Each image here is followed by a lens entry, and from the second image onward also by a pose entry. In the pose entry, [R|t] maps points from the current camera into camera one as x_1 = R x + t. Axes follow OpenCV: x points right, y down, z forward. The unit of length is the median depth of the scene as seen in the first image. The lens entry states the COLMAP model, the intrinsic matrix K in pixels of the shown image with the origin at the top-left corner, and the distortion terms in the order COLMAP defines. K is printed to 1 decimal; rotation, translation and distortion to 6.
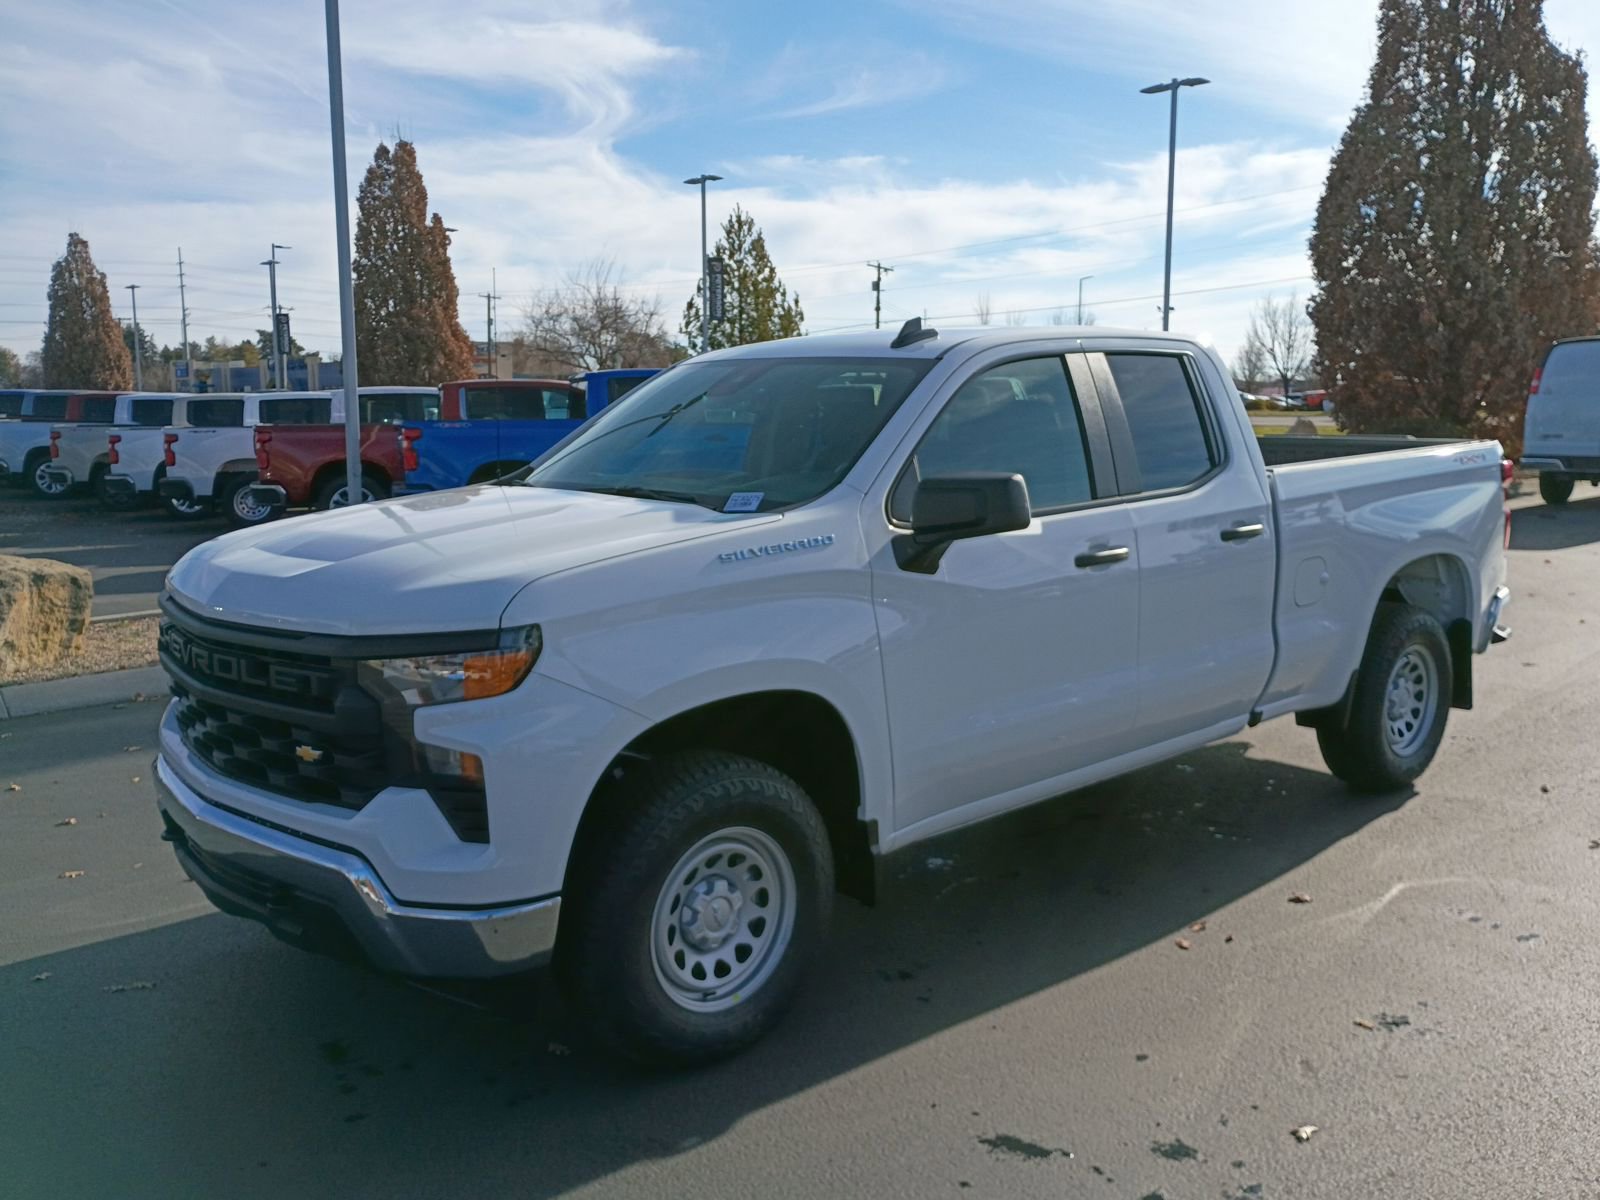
lens RADIAL K [[1420.7, 0, 804.5], [0, 1420.7, 606.9], [0, 0, 1]] dist [0.049732, -0.039058]
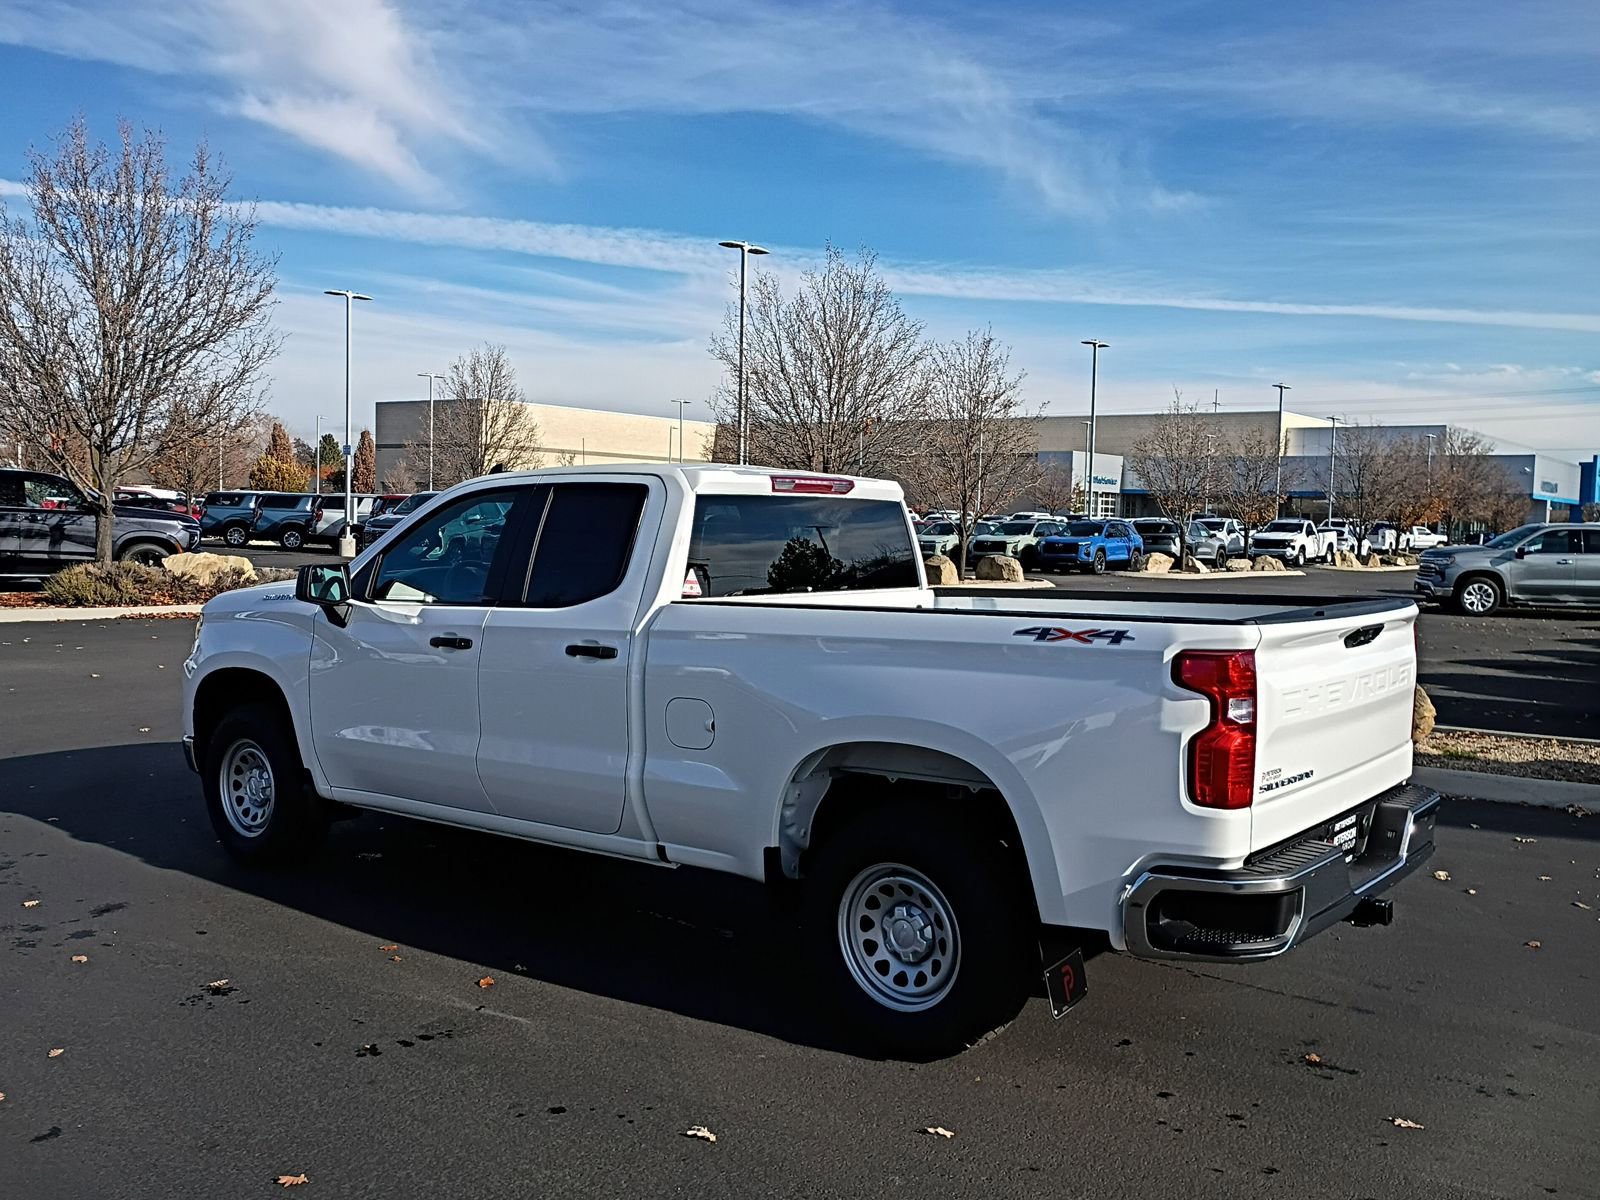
lens RADIAL K [[1420.7, 0, 808.7], [0, 1420.7, 592.7], [0, 0, 1]] dist [0.049732, -0.039058]
pose [[0.179421, 0.061102, -0.981873, 1.126084], [-0.162538, 0.986194, 0.031670, -0.127566], [0.970252, 0.153910, 0.186875, 0.776253]]
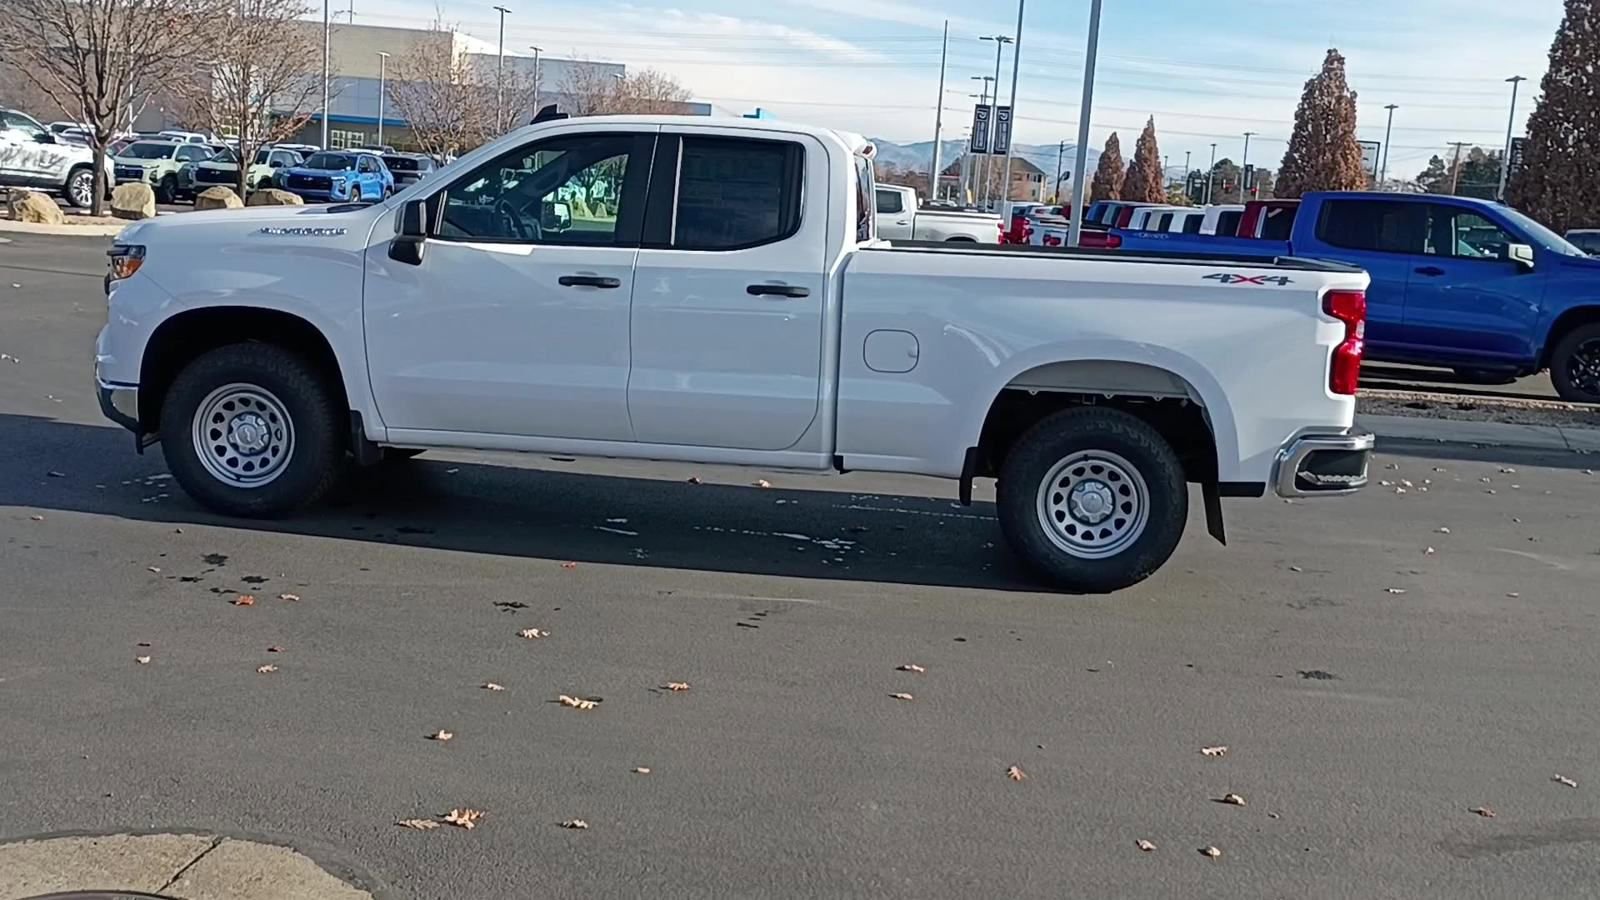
lens RADIAL K [[1690.3, 0, 796.1], [0, 1690.3, 435.9], [0, 0, 1]] dist [0.046355, 0.000000]
pose [[0.677487, 0.157520, -0.718470, 1.118248], [-0.179097, 0.982728, 0.046576, -0.000159], [0.713397, 0.097121, 0.693997, 0.017263]]
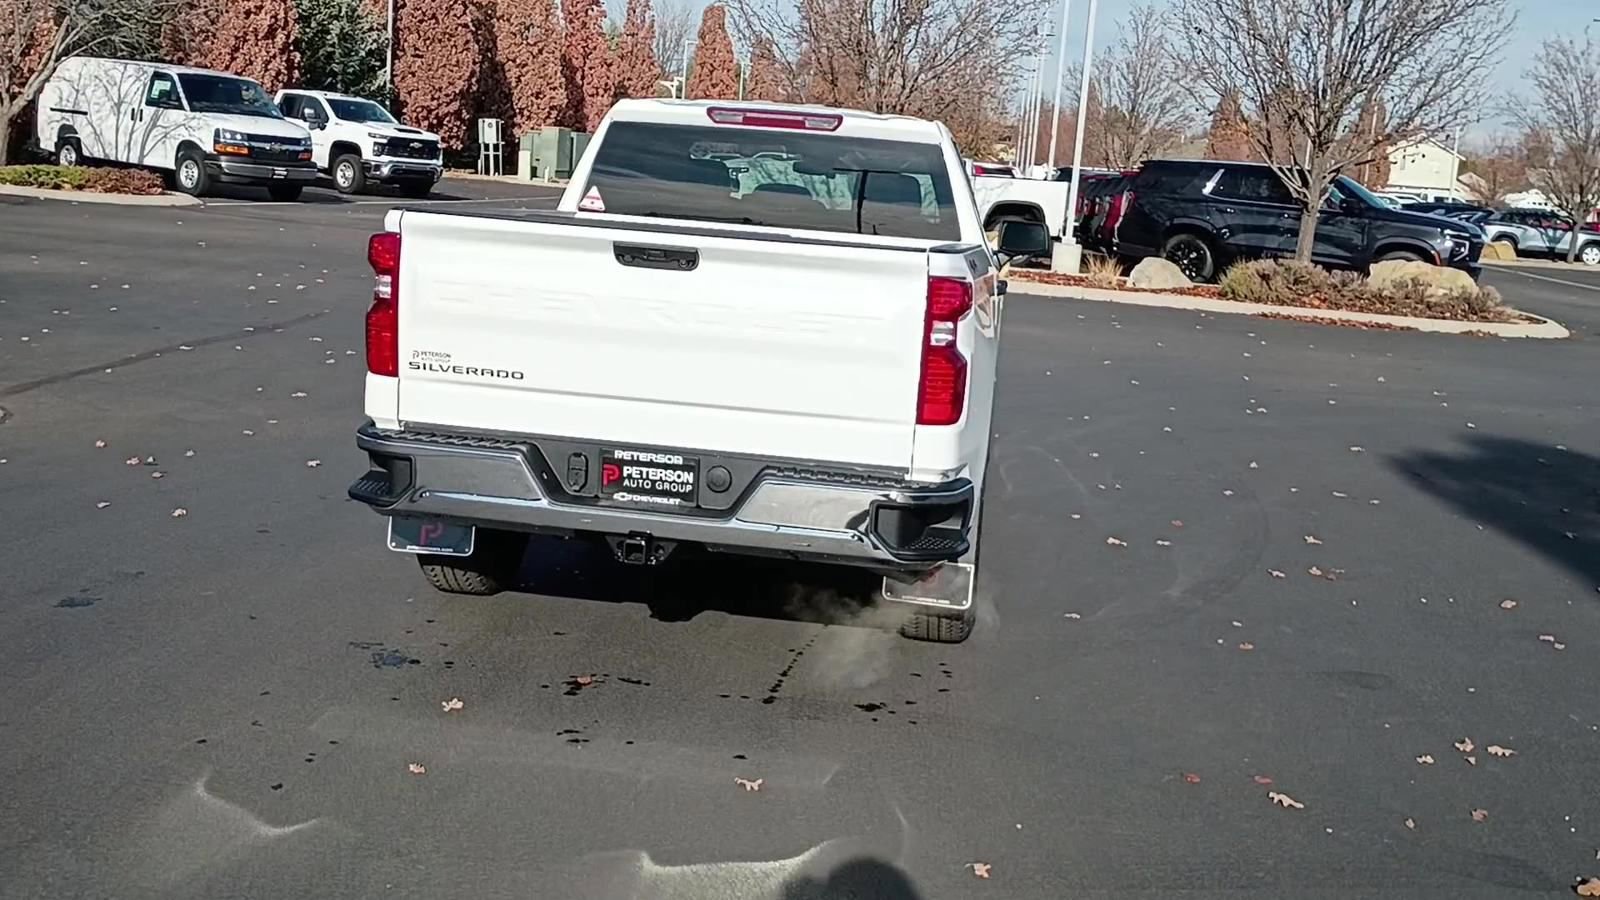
lens RADIAL K [[1690.3, 0, 800.3], [0, 1690.3, 451.5], [0, 0, 1]] dist [0.046355, 0.000000]
pose [[-0.759329, 0.056445, -0.648254, 0.928562], [-0.164150, 0.947395, 0.274767, -0.275954], [0.629662, 0.315050, -0.710119, 1.856653]]
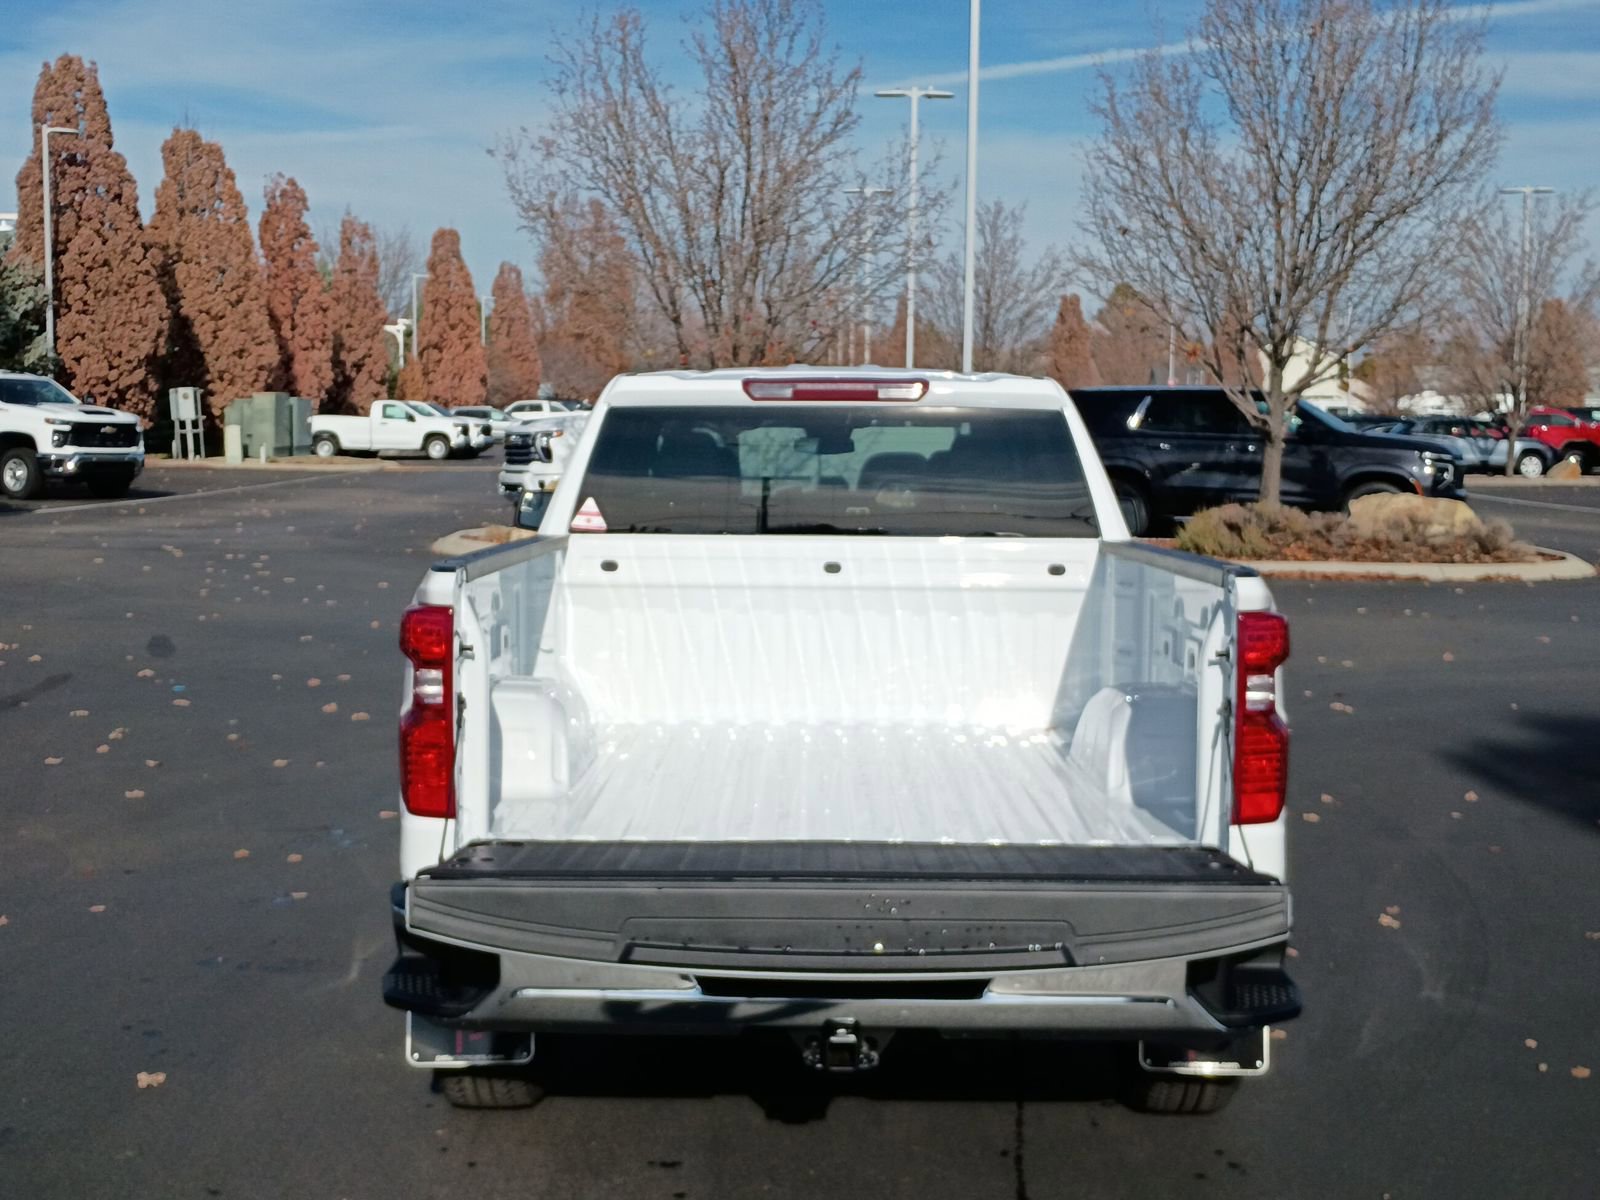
lens RADIAL K [[2100.1, 0, 794.7], [0, 2100.1, 591.4], [0, 0, 1]] dist [0.040414, 0.000000]
pose [[-0.679207, 0.058019, -0.731650, 0.963746], [-0.112943, 0.976734, 0.182301, -0.260804], [0.725205, 0.206455, -0.656852, 1.644554]]
